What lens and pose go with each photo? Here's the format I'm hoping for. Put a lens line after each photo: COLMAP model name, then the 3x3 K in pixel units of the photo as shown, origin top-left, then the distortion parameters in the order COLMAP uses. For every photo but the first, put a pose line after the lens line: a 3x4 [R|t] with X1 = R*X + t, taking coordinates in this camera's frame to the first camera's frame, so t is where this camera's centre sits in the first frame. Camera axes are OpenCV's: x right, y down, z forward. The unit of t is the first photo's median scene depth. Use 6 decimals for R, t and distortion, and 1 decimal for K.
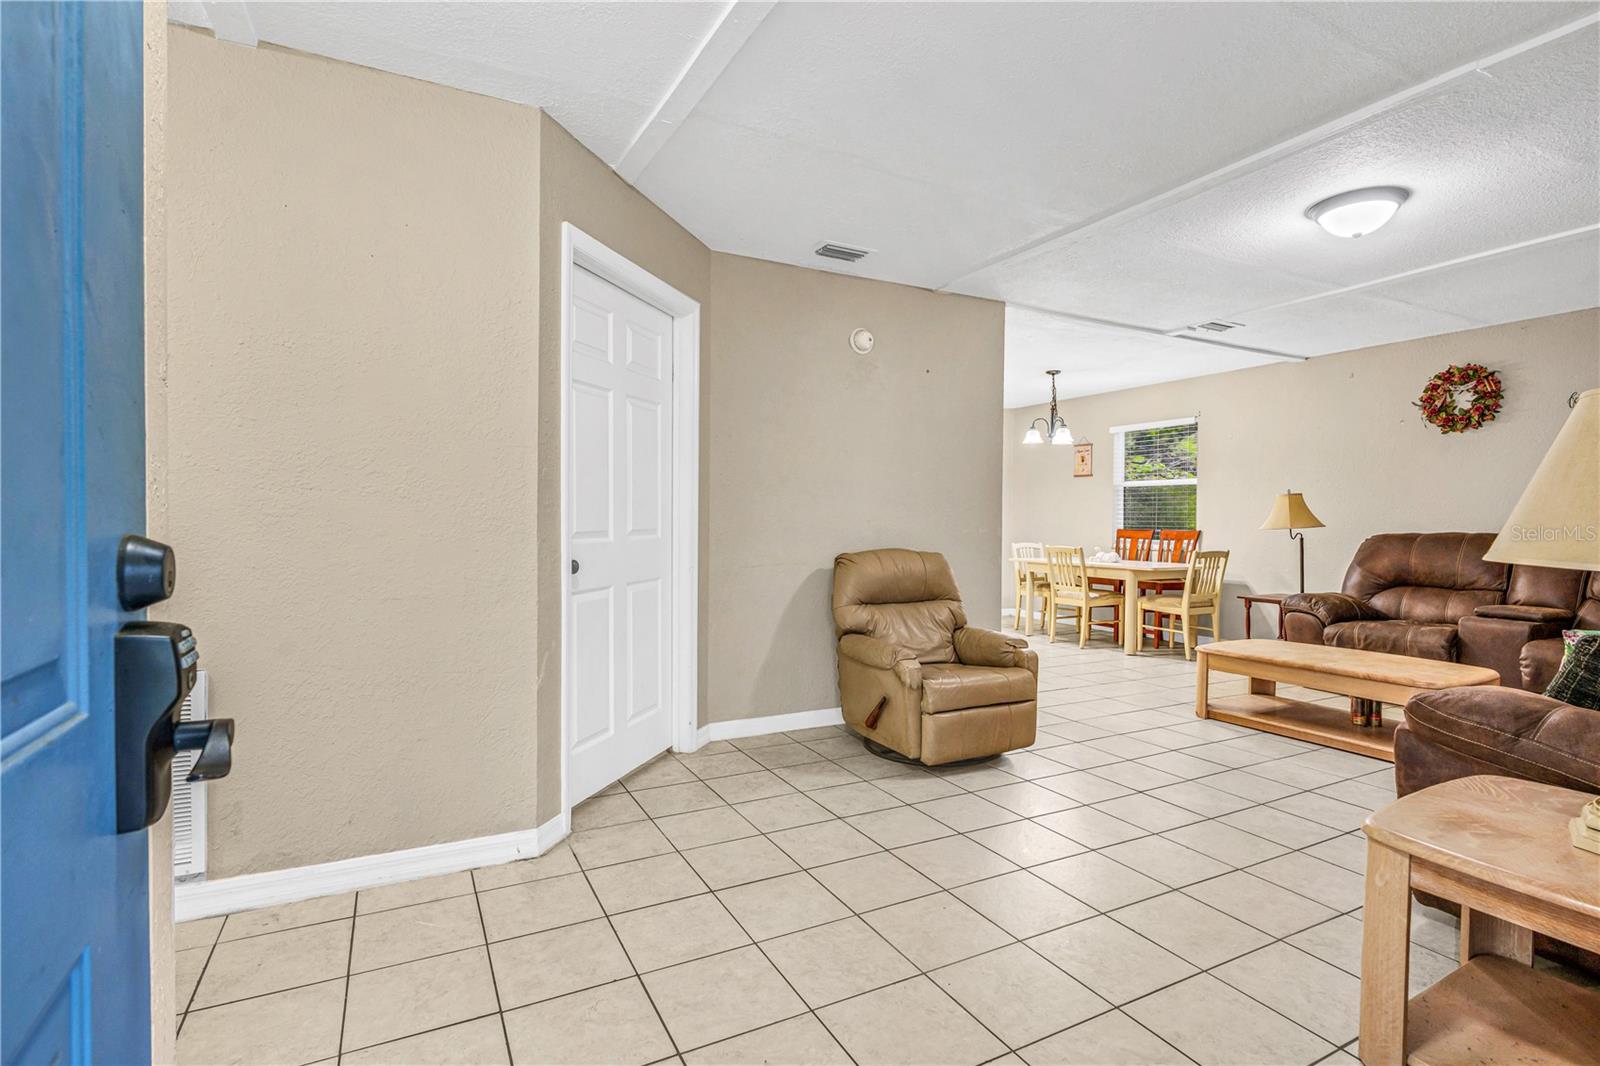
lens RADIAL K [[781.9, 0, 780.1], [0, 781.9, 531.9], [0, 0, 1]] dist [0.001440, 0.000182]
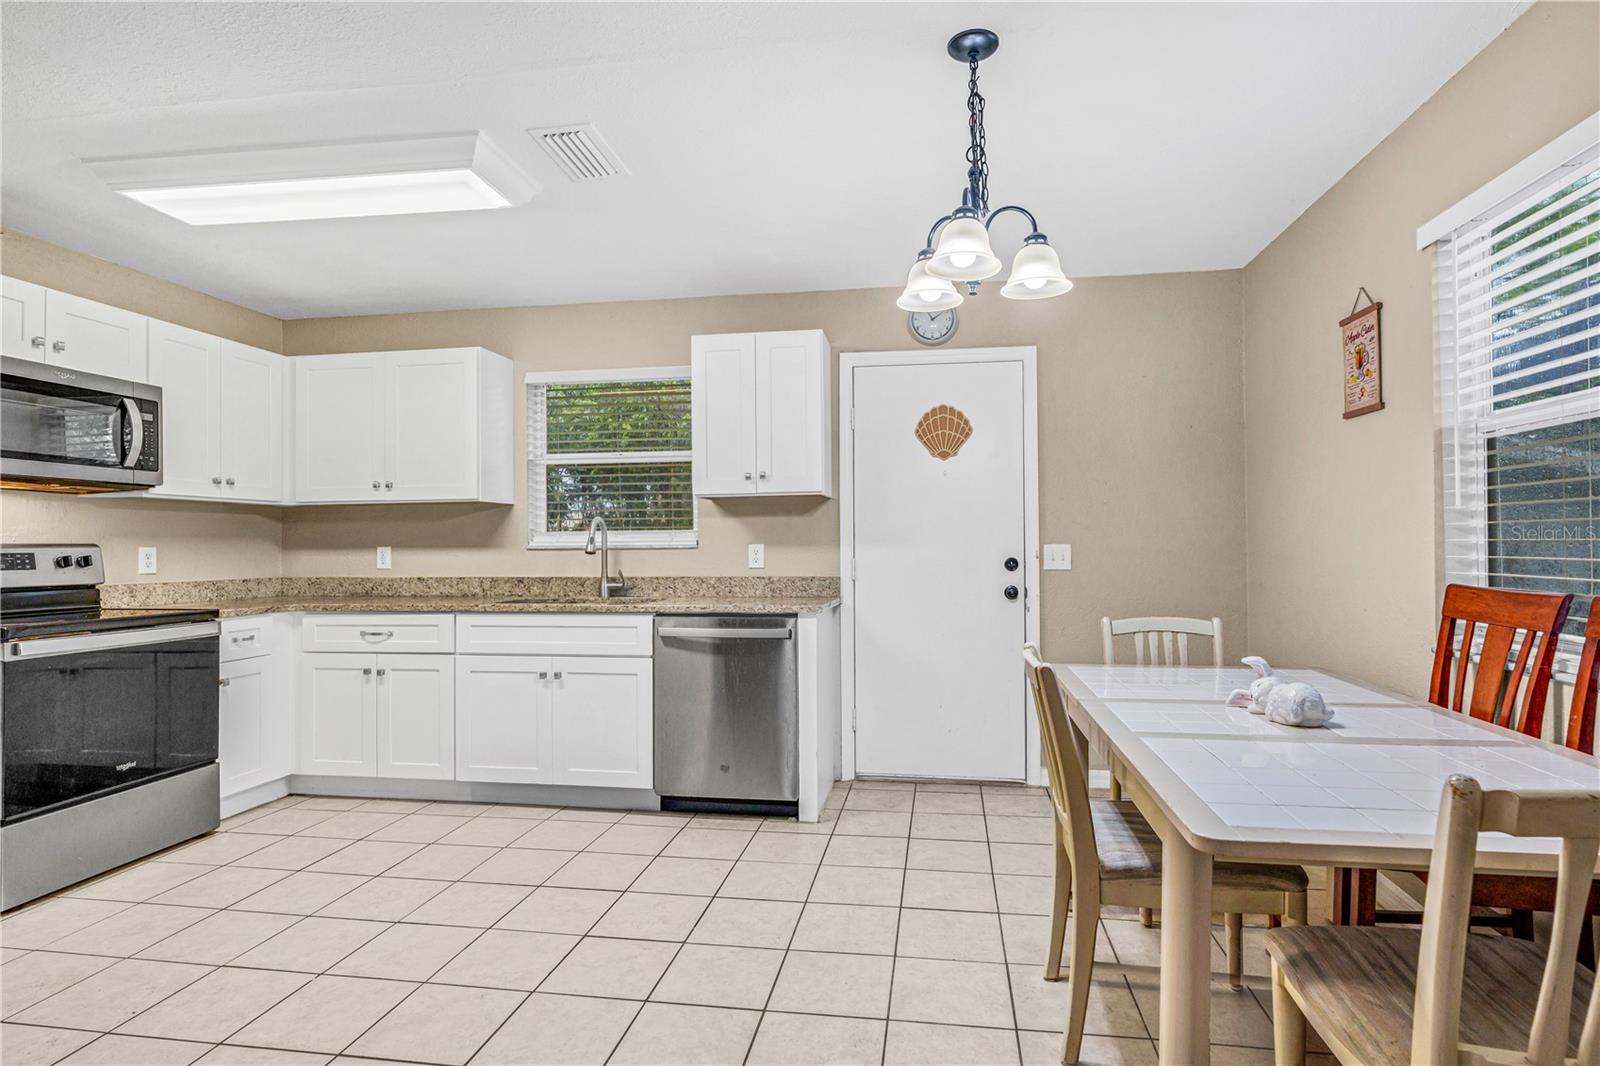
lens RADIAL K [[792.6, 0, 826.4], [0, 792.6, 538.0], [0, 0, 1]] dist [-0.060725, -0.000333]
pose [[0.821008, -0.008033, -0.570861, 0.585065], [-0.005430, 0.999746, -0.021877, -0.018991], [0.570891, 0.021061, 0.820755, 0.946008]]
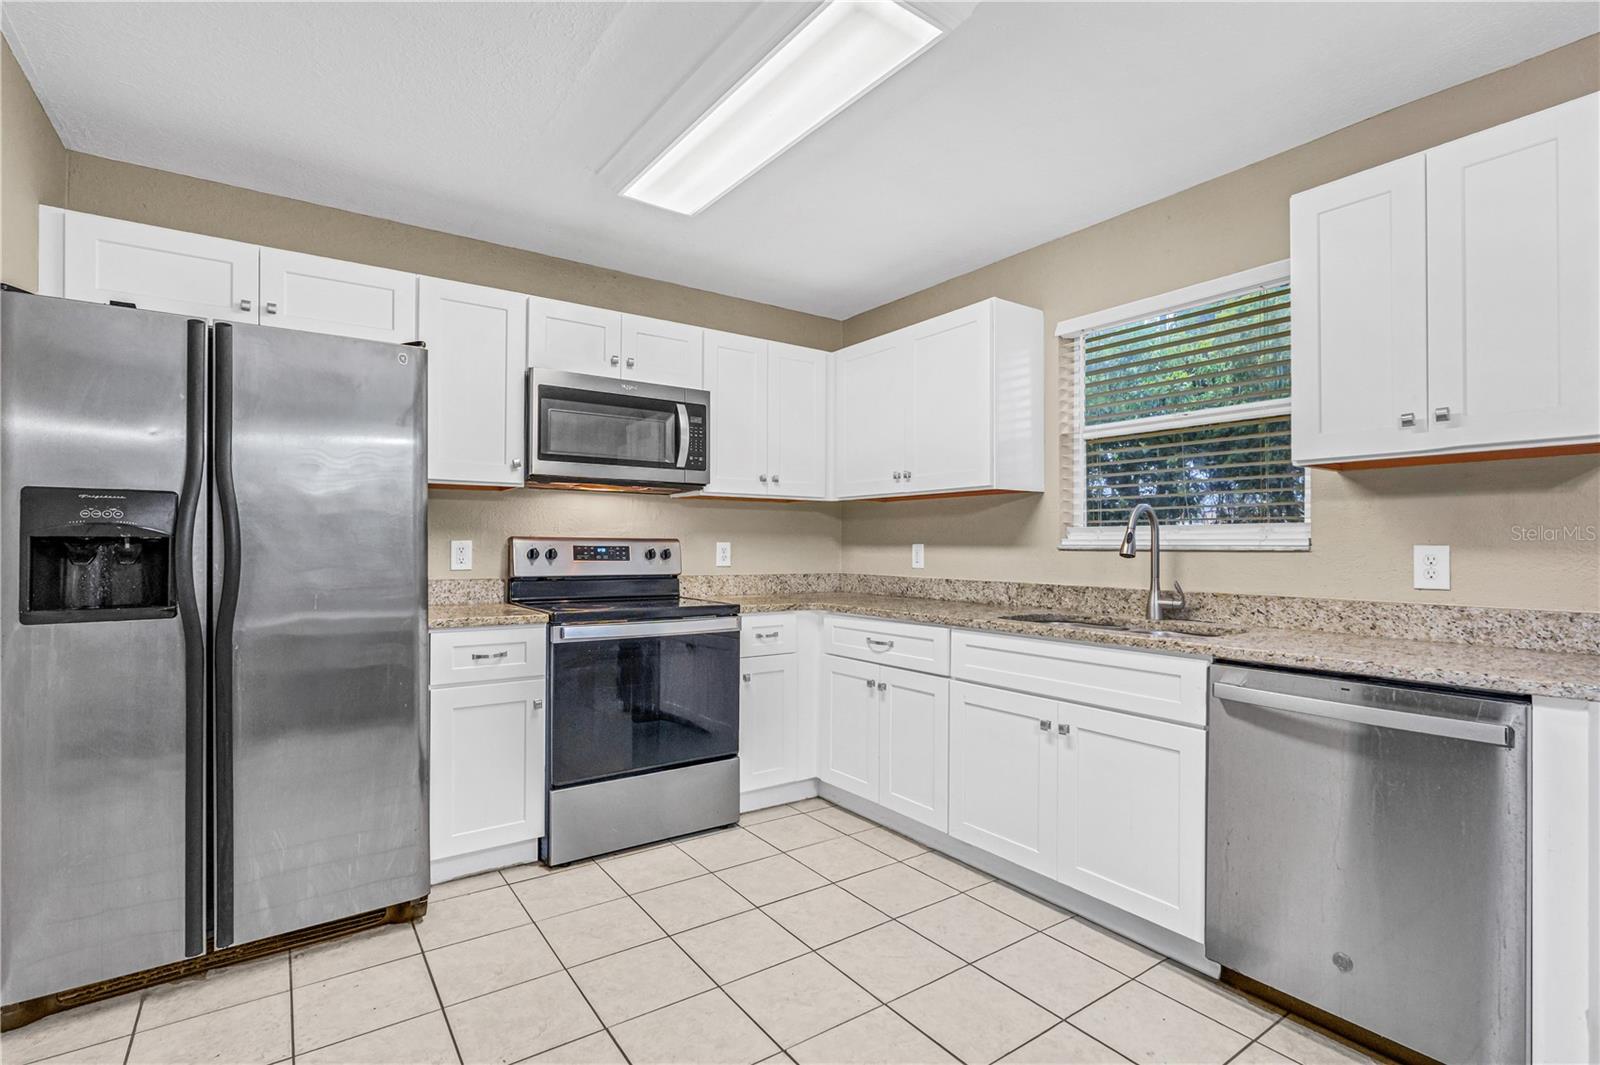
lens RADIAL K [[747.2, 0, 827.4], [0, 747.2, 537.0], [0, 0, 1]] dist [-0.008679, -0.000027]
pose [[0.165467, -0.006719, -0.986192, 0.441495], [-0.023627, 0.999663, -0.010775, -0.022011], [0.985932, 0.025084, 0.165253, 1.137249]]
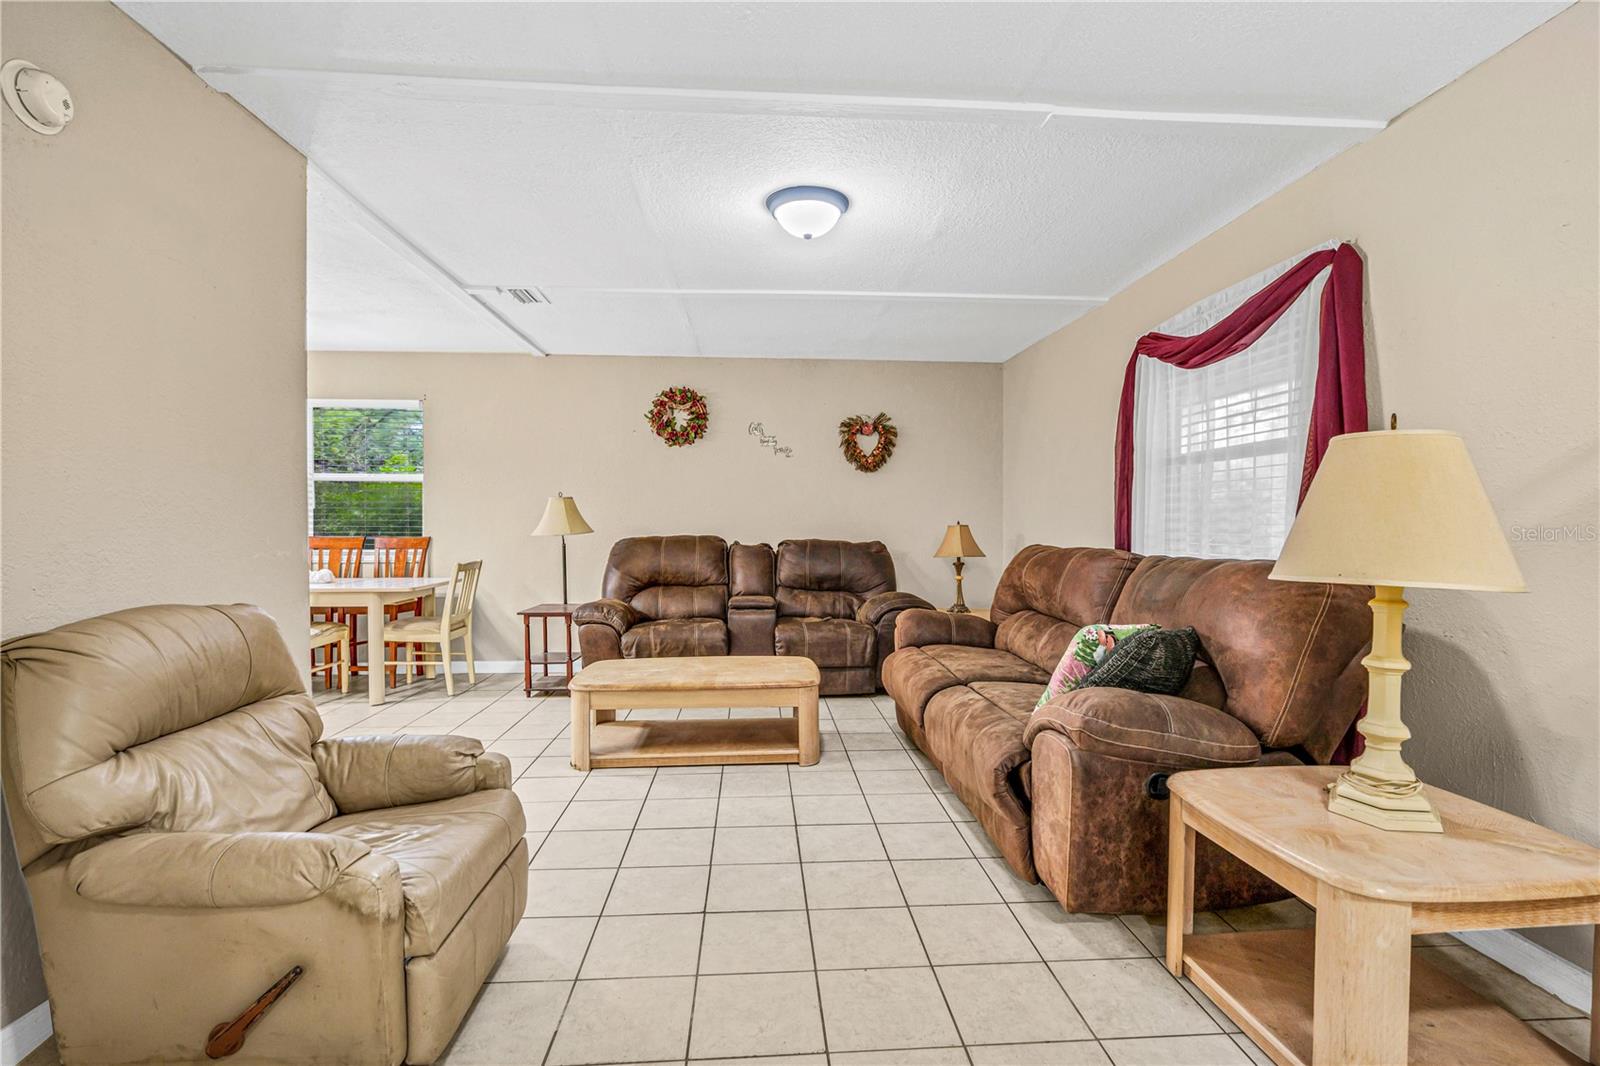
lens RADIAL K [[776.3, 0, 826.3], [0, 776.3, 538.8], [0, 0, 1]] dist [-0.005736, 0.000208]
pose [[0.379172, -0.027450, 0.924919, -0.091255], [0.015668, 0.999607, 0.023244, -0.016837], [-0.925193, 0.005678, 0.379453, 0.380800]]
